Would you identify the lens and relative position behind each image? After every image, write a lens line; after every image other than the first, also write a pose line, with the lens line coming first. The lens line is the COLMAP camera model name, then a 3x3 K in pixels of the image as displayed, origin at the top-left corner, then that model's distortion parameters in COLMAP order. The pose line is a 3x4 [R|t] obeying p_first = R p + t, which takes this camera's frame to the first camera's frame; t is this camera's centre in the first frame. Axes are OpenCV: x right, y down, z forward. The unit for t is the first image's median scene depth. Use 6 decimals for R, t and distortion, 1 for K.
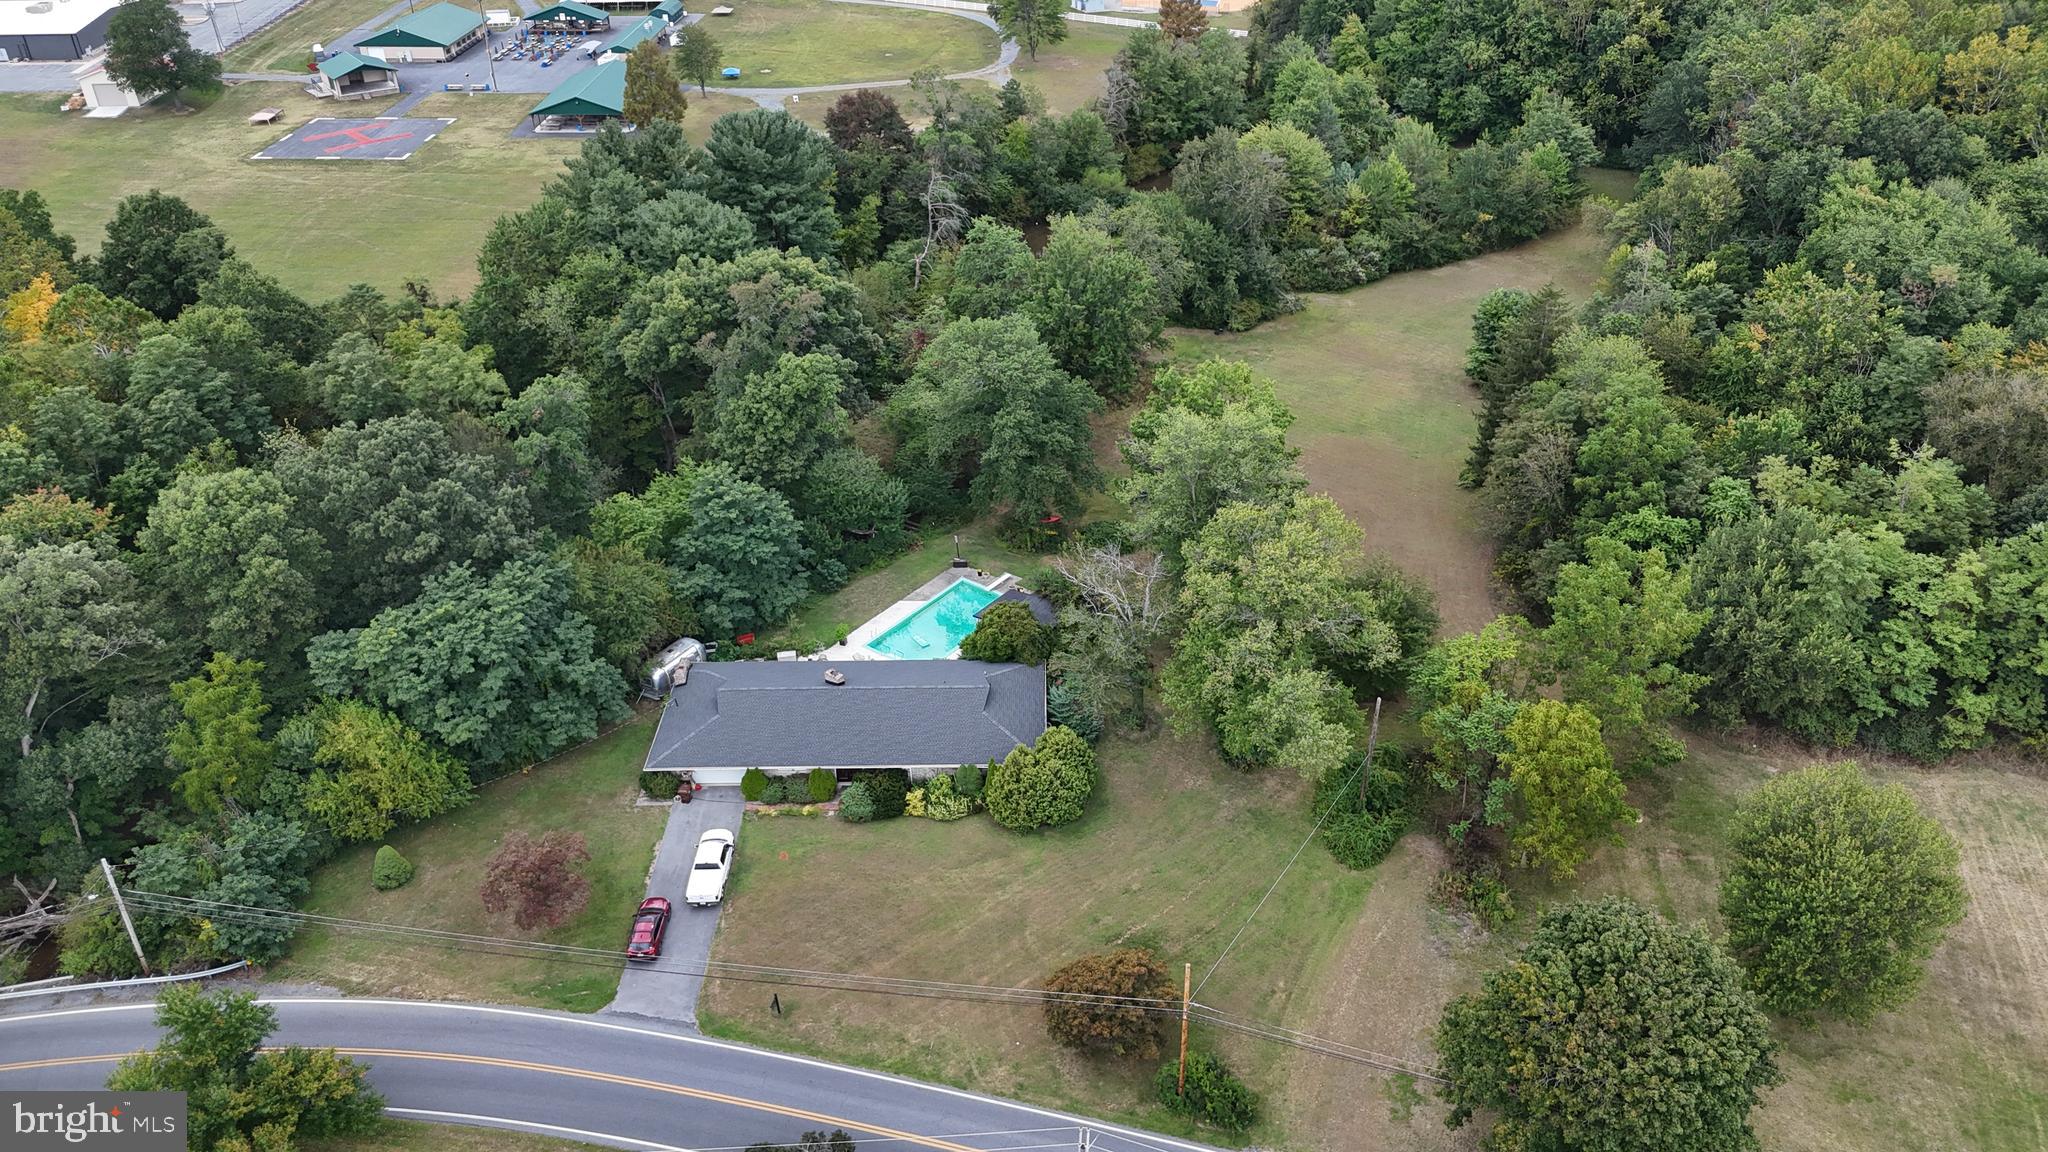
lens RADIAL K [[1511.6, 0, 1030.9], [0, 1511.6, 578.6], [0, 0, 1]] dist [0.080202, -0.094158]
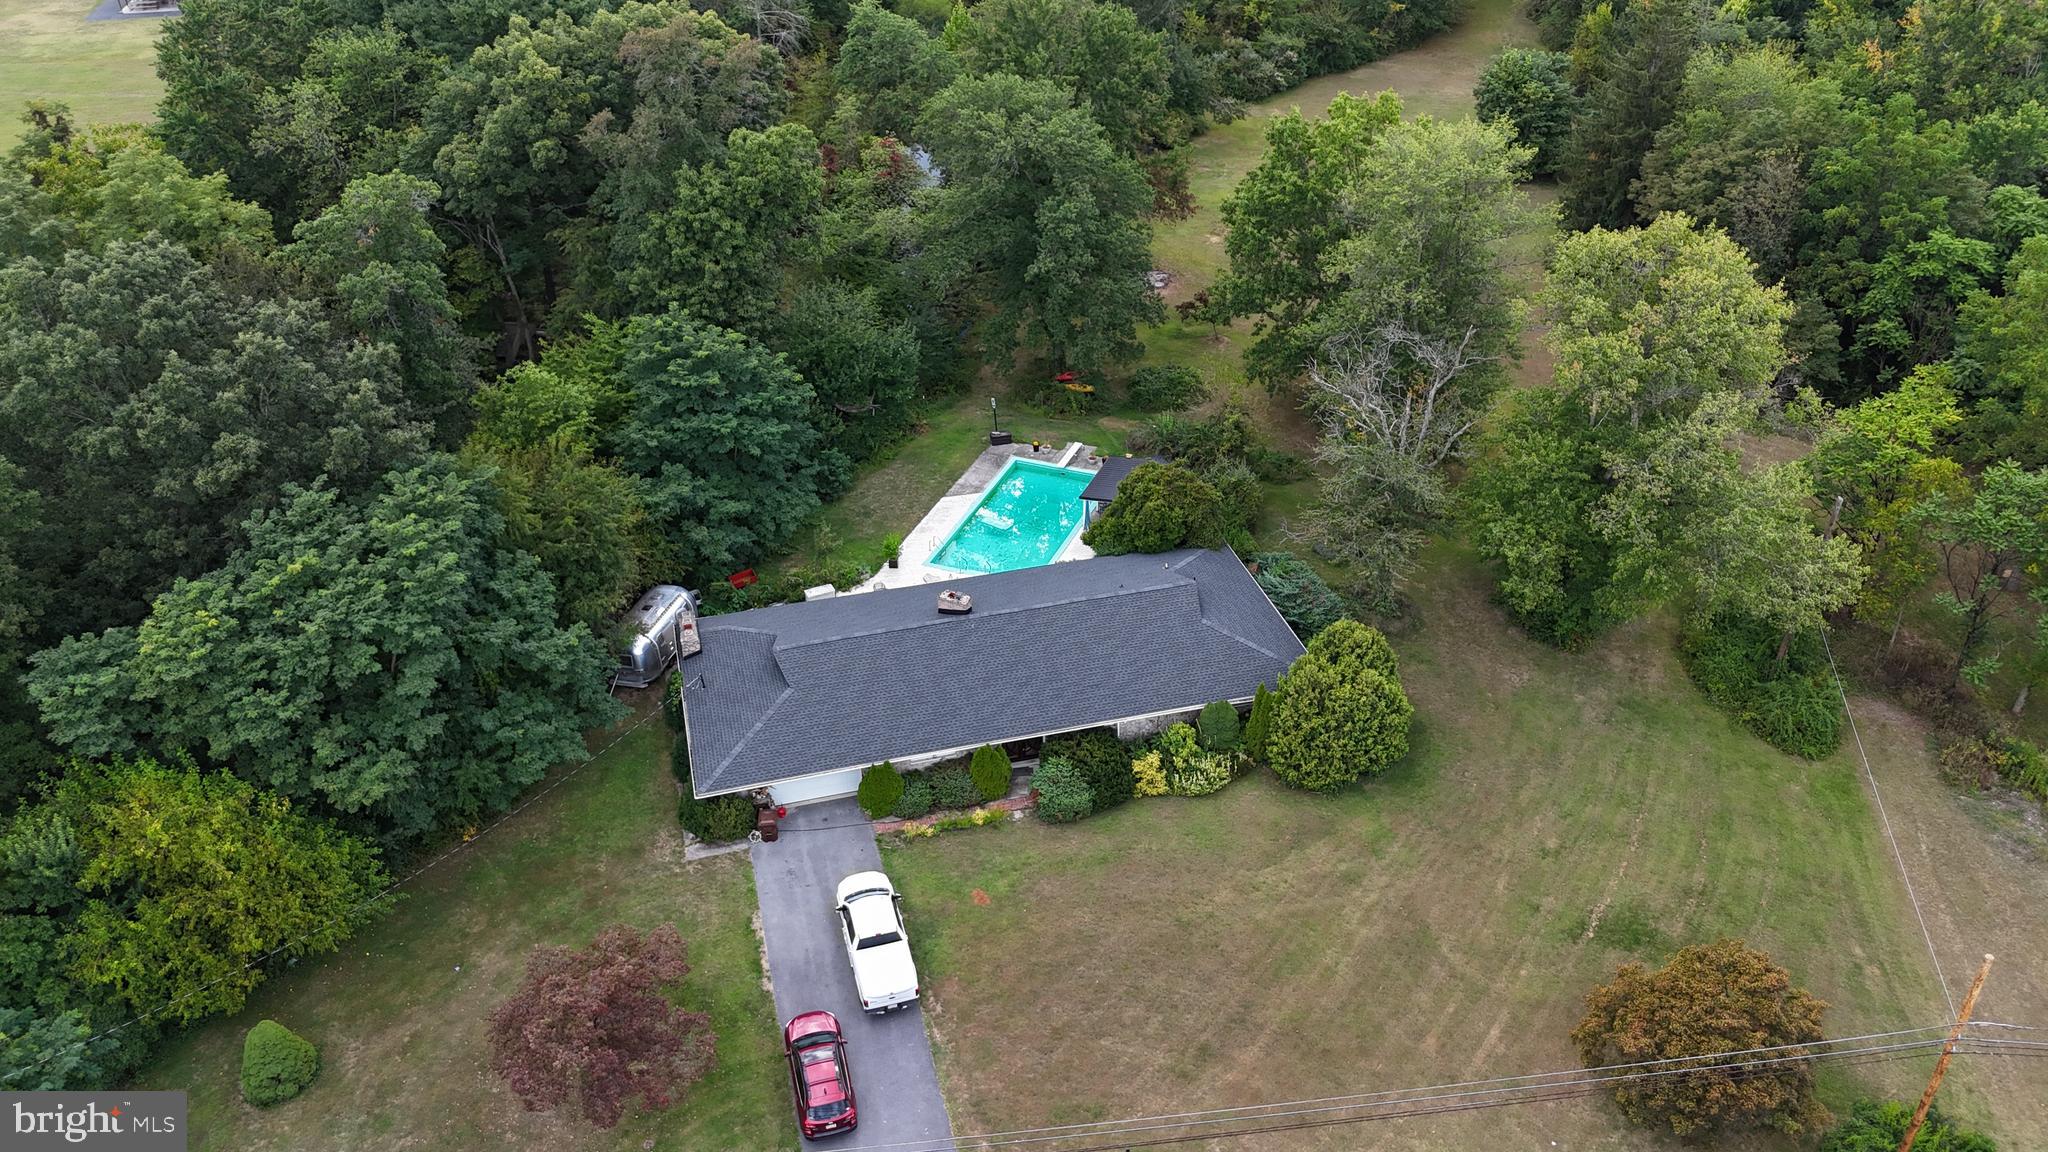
lens RADIAL K [[1517.5, 0, 1032.0], [0, 1517.5, 570.3], [0, 0, 1]] dist [0.066479, -0.051864]
pose [[0.964560, -0.139857, 0.223749, -0.246922], [0.136878, 0.990168, 0.028847, 0.040090], [-0.225583, 0.002802, 0.974220, 0.399076]]
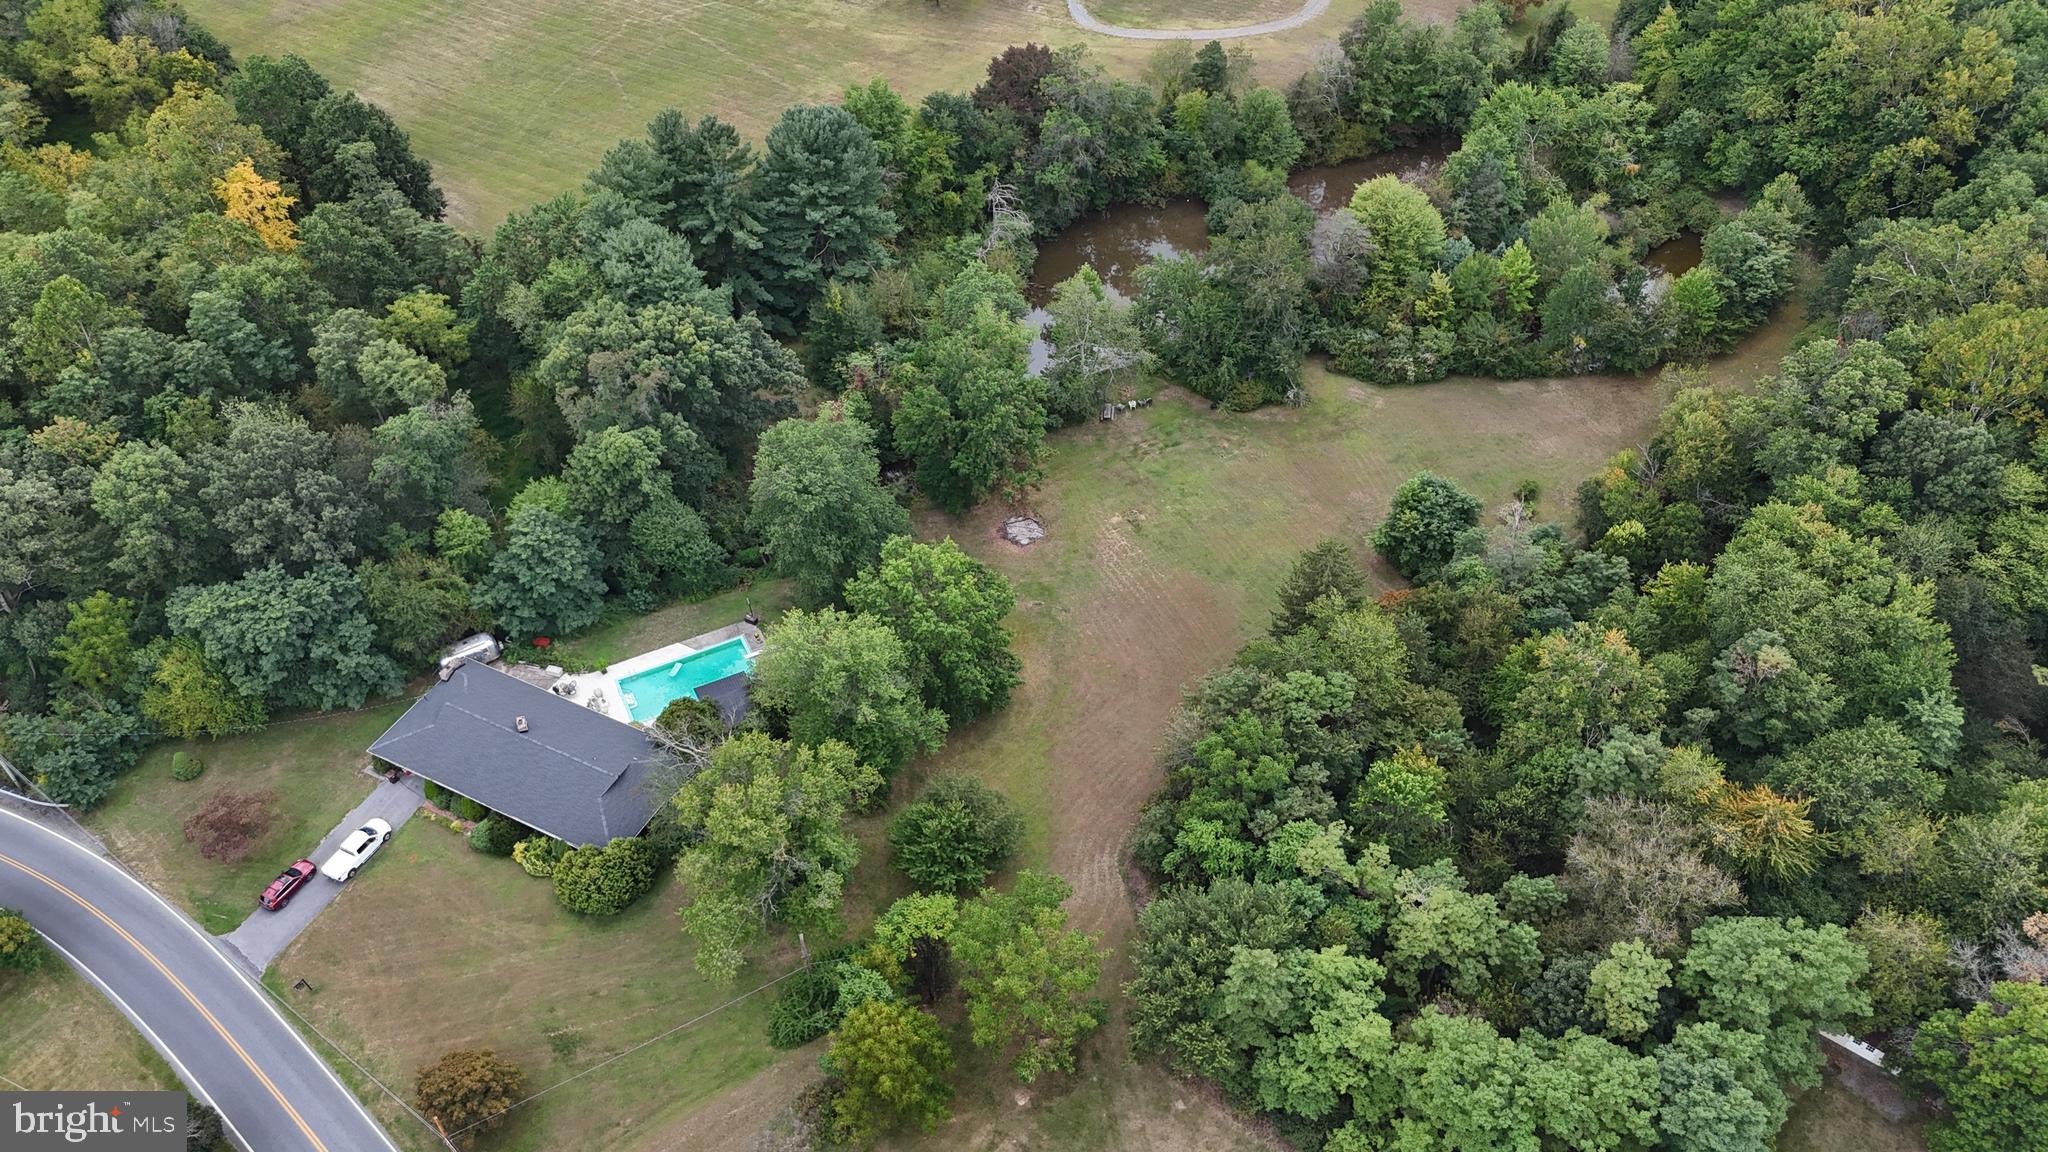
lens RADIAL K [[1511.6, 0, 1030.9], [0, 1511.6, 578.6], [0, 0, 1]] dist [0.080202, -0.094158]
pose [[0.893602, 0.317697, -0.317086, 0.630753], [-0.237637, 0.934152, 0.266250, -0.501570], [0.380794, -0.162570, 0.910257, 0.034216]]
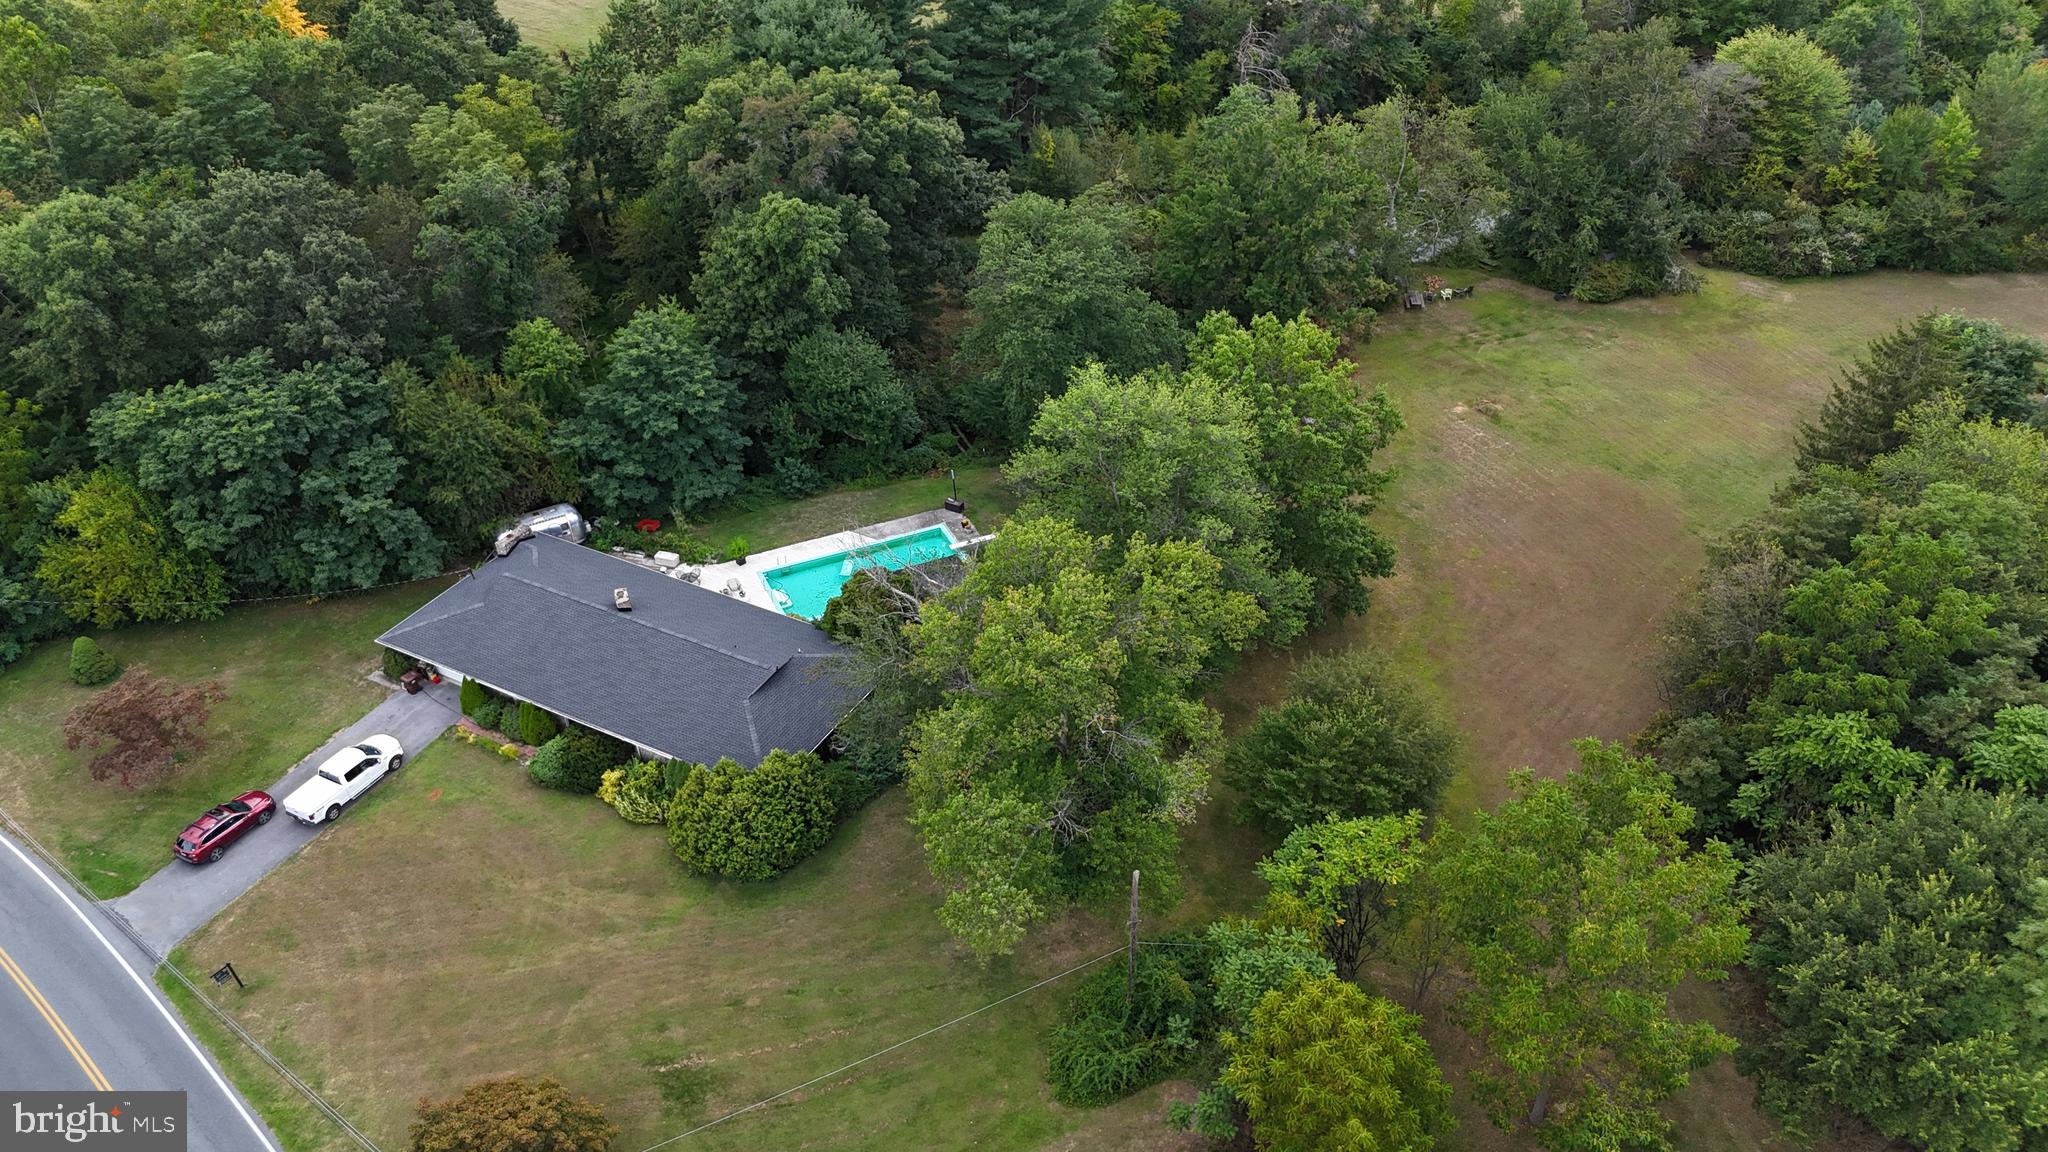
lens RADIAL K [[1511.6, 0, 1030.9], [0, 1511.6, 578.6], [0, 0, 1]] dist [0.080202, -0.094158]
pose [[0.881036, 0.278473, -0.382399, 0.372999], [-0.250254, 0.960363, 0.122783, -0.099954], [0.401433, -0.012479, 0.915803, 0.372566]]
